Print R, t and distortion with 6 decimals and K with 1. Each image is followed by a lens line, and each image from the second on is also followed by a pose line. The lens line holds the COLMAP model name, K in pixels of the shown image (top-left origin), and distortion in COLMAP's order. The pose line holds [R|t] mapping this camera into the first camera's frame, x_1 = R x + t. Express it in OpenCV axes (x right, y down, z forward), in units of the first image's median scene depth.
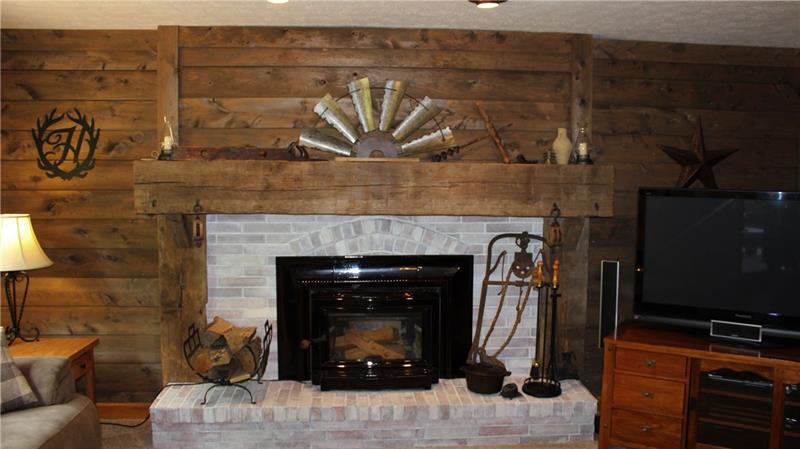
lens RADIAL K [[638.9, 0, 401.7], [0, 638.9, 235.0], [0, 0, 1]] dist [-0.191443, 0.179345]
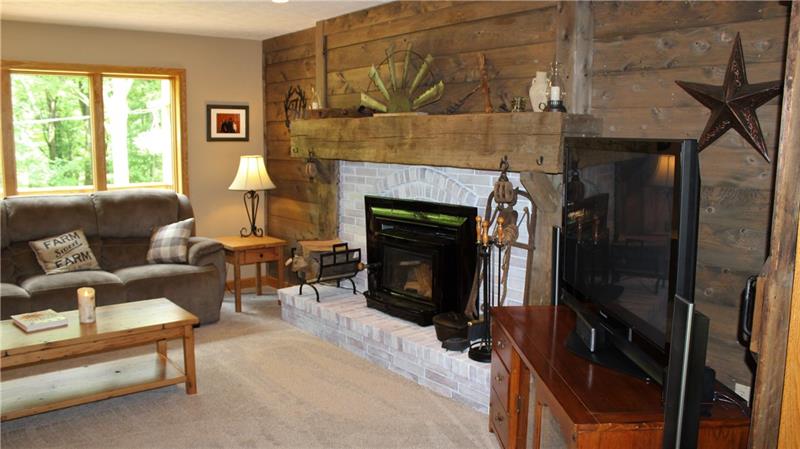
lens RADIAL K [[638.9, 0, 401.7], [0, 638.9, 235.0], [0, 0, 1]] dist [-0.191443, 0.179345]
pose [[0.573966, 0.118752, -0.810223, 0.882367], [-0.069016, 0.992924, 0.096638, -0.014060], [0.815966, 0.000451, 0.578100, 0.336971]]
